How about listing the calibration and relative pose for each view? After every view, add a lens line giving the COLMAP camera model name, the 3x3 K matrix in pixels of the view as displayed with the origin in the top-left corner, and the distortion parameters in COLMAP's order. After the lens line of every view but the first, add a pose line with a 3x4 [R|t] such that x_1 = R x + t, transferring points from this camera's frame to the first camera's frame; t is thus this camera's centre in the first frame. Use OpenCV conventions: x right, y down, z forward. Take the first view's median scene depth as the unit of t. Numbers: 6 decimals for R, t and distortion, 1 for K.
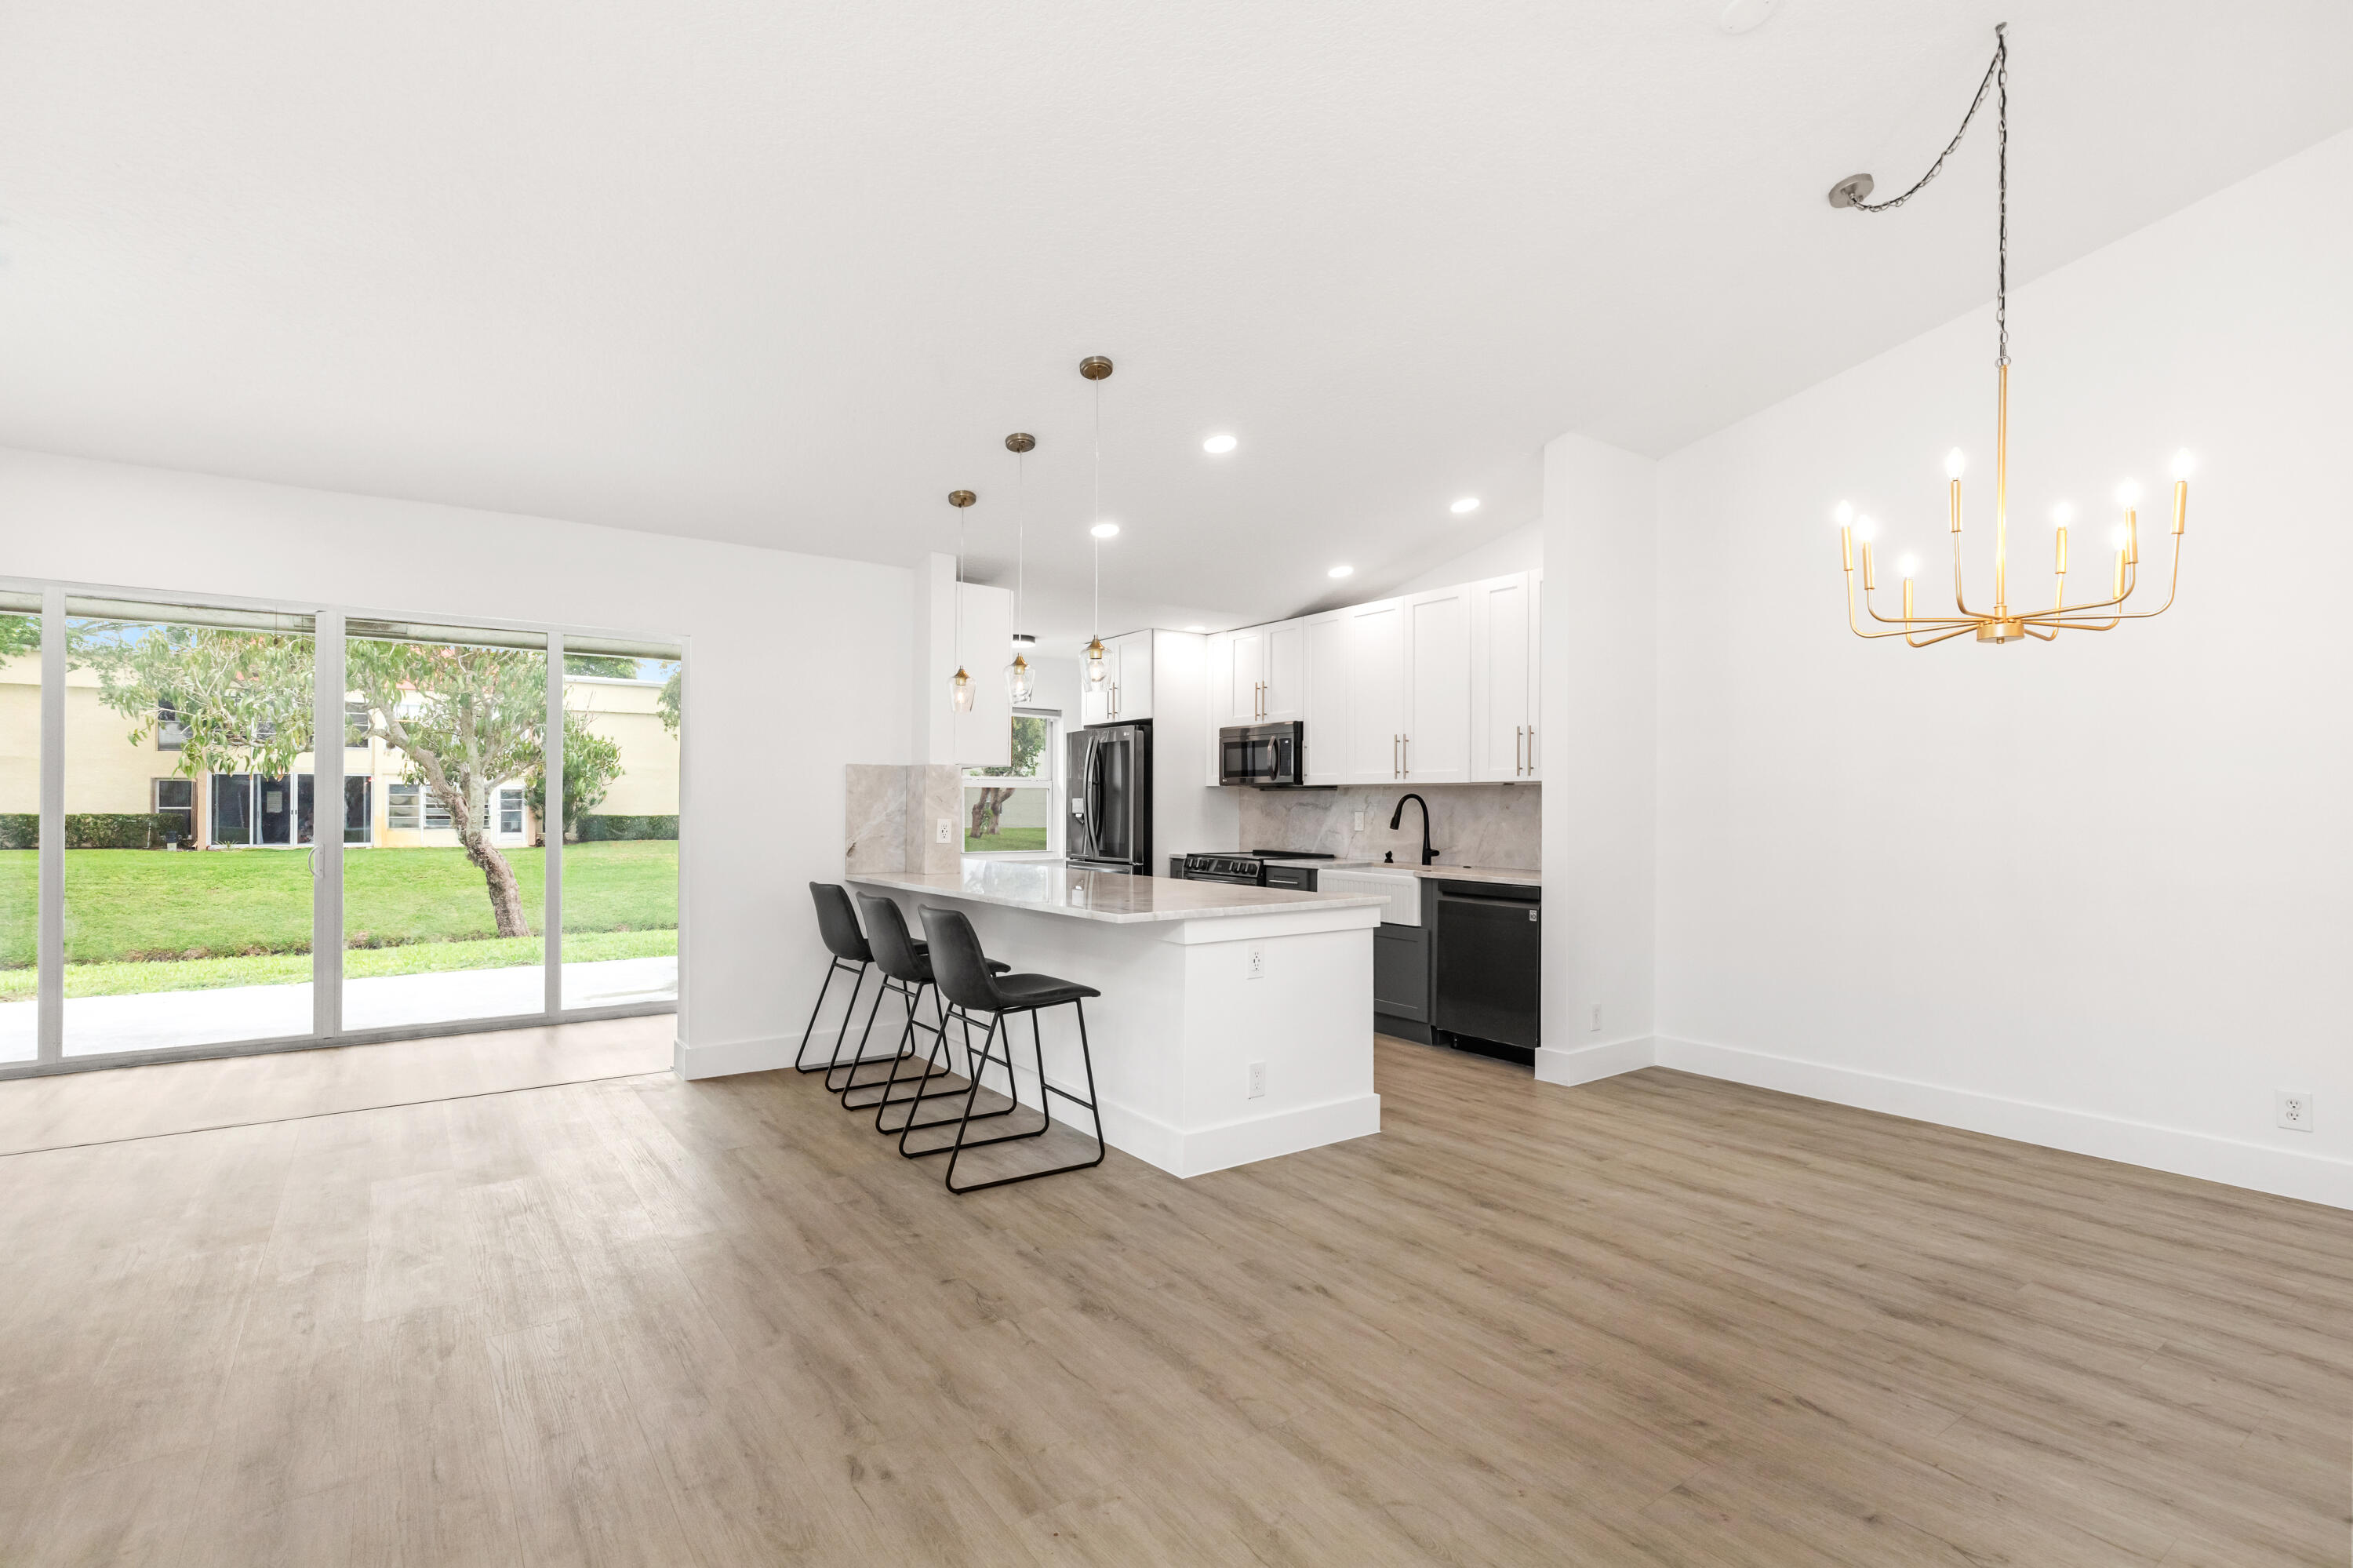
lens RADIAL K [[1097.7, 0, 1156.8], [0, 1097.7, 797.1], [0, 0, 1]] dist [-0.002755, -0.000864]
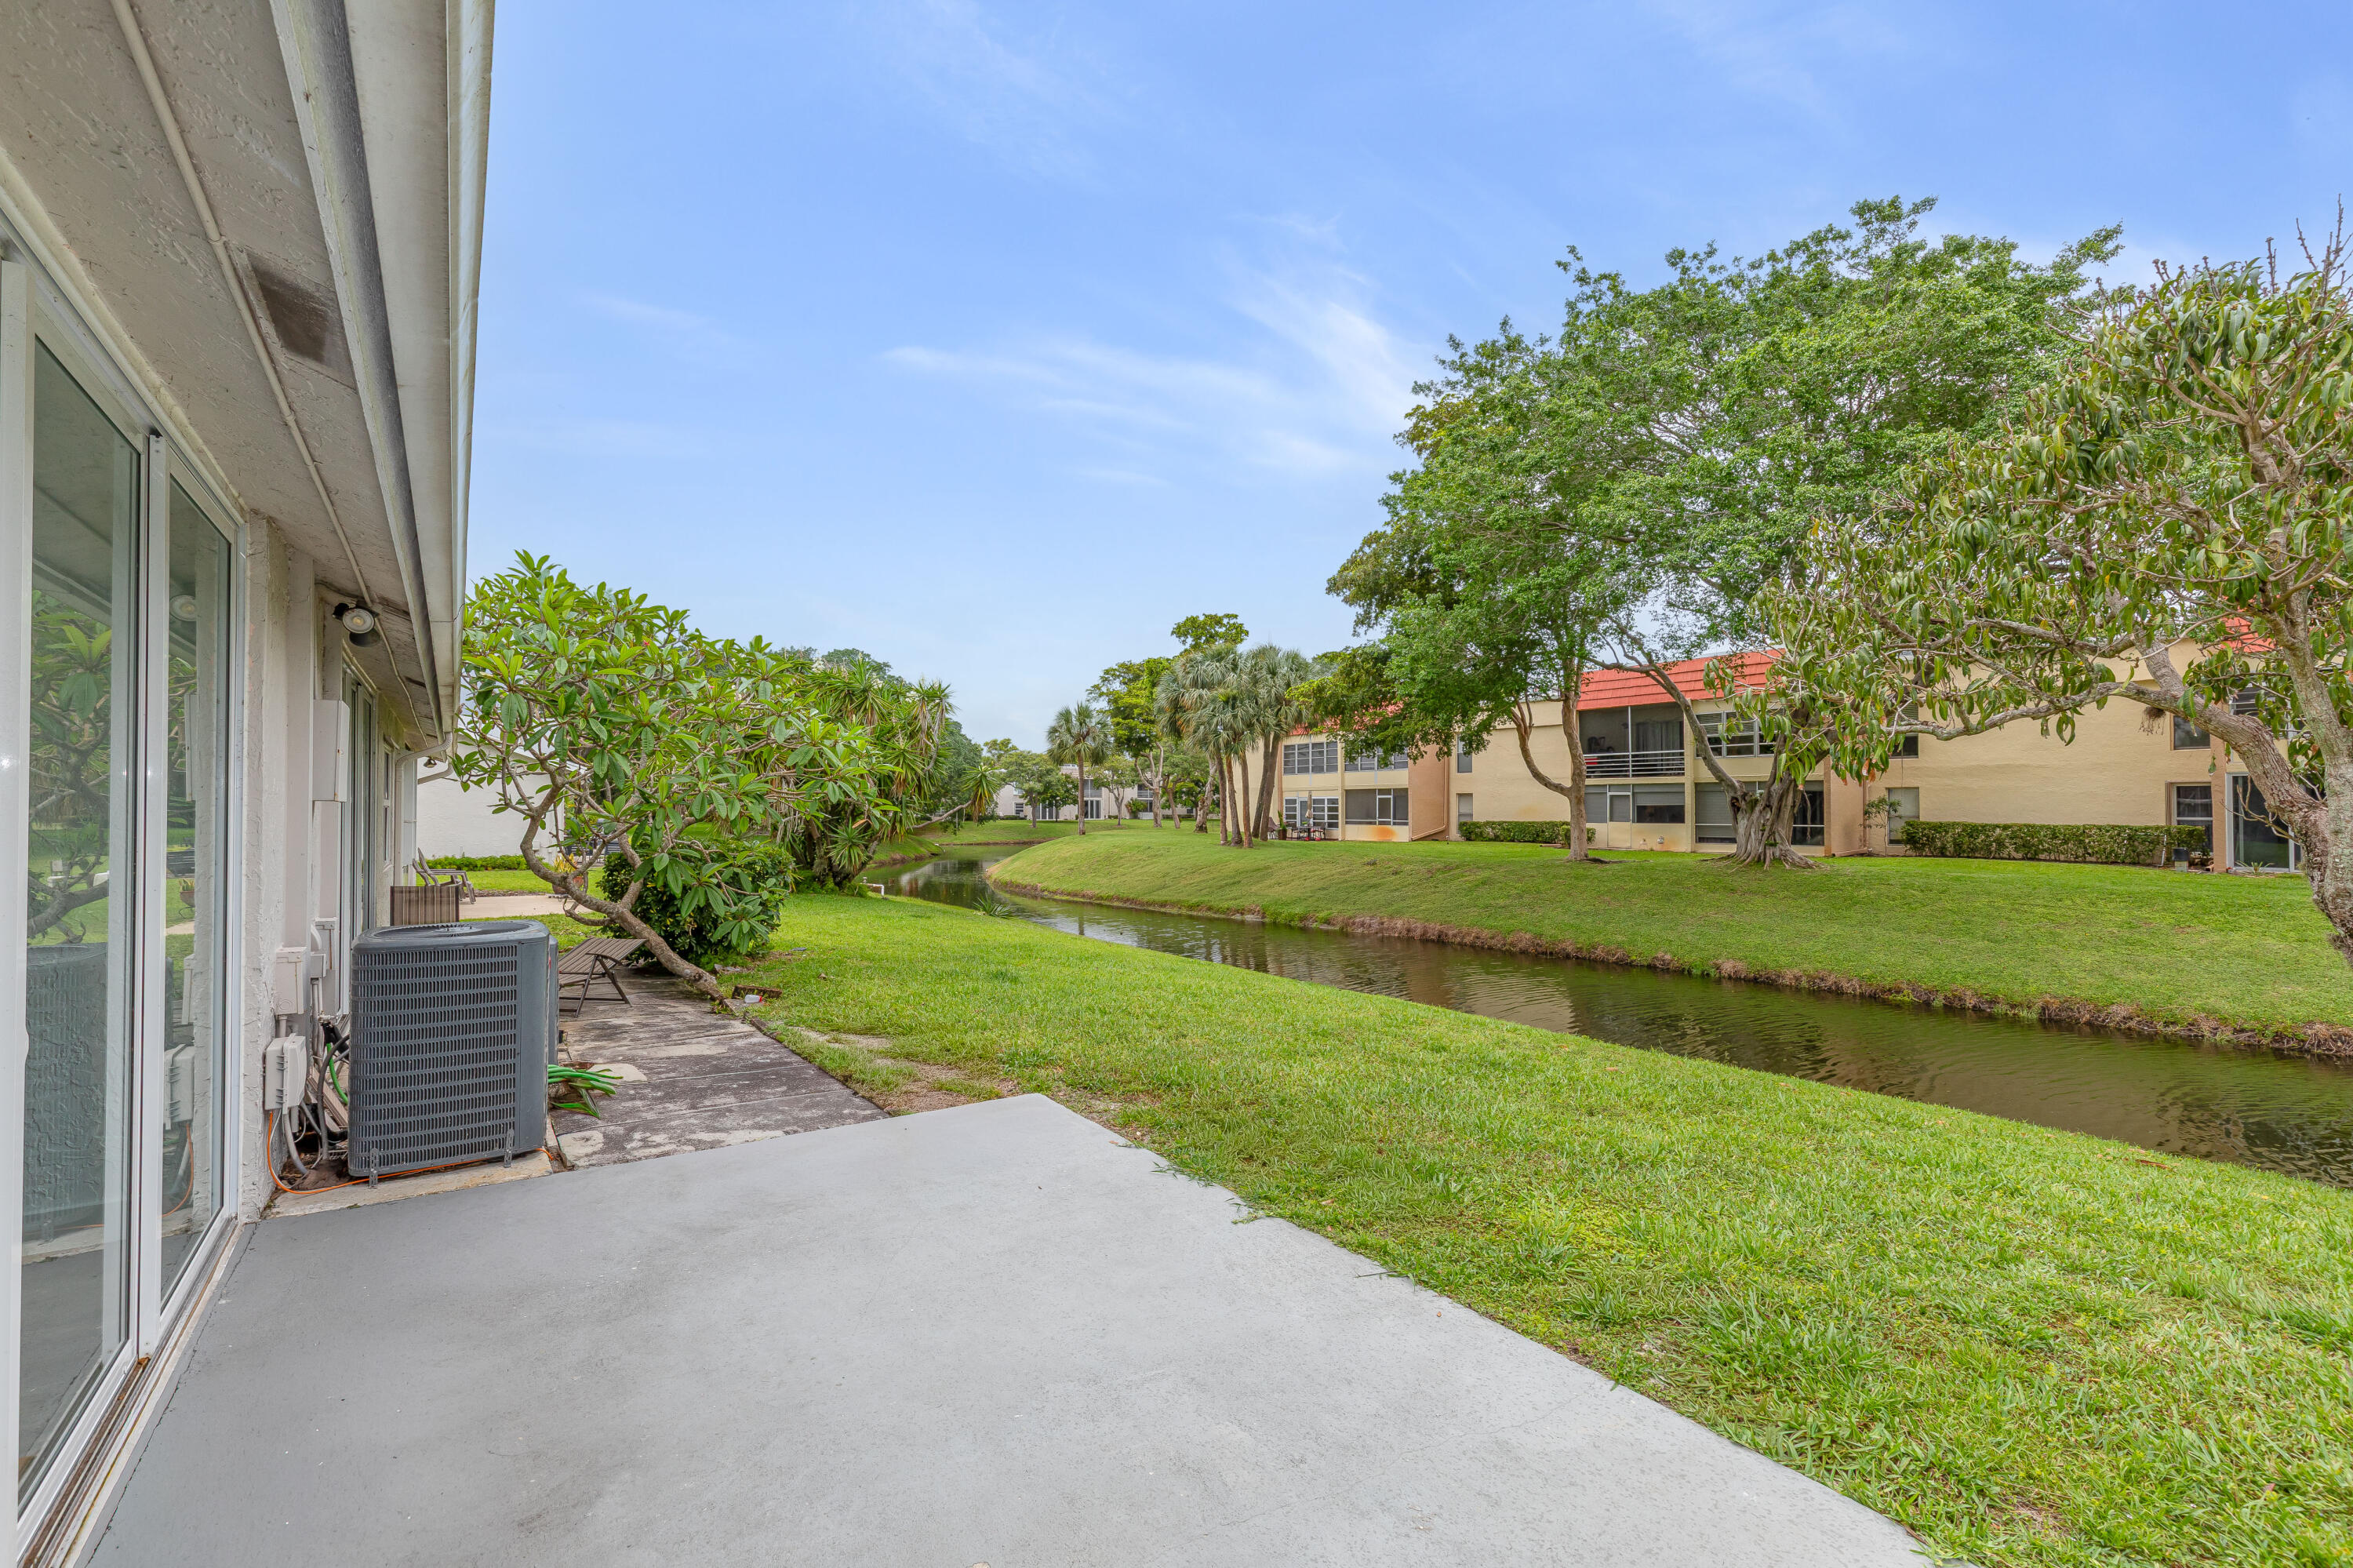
lens RADIAL K [[1067.6, 0, 1176.5], [0, 1067.6, 784.0], [0, 0, 1]] dist [0.014679, -0.000084]
pose [[-0.008855, -0.022709, -0.999703, -0.404500], [0.005591, 0.999725, -0.022759, -0.009270], [0.999945, -0.005791, -0.008726, 1.231027]]
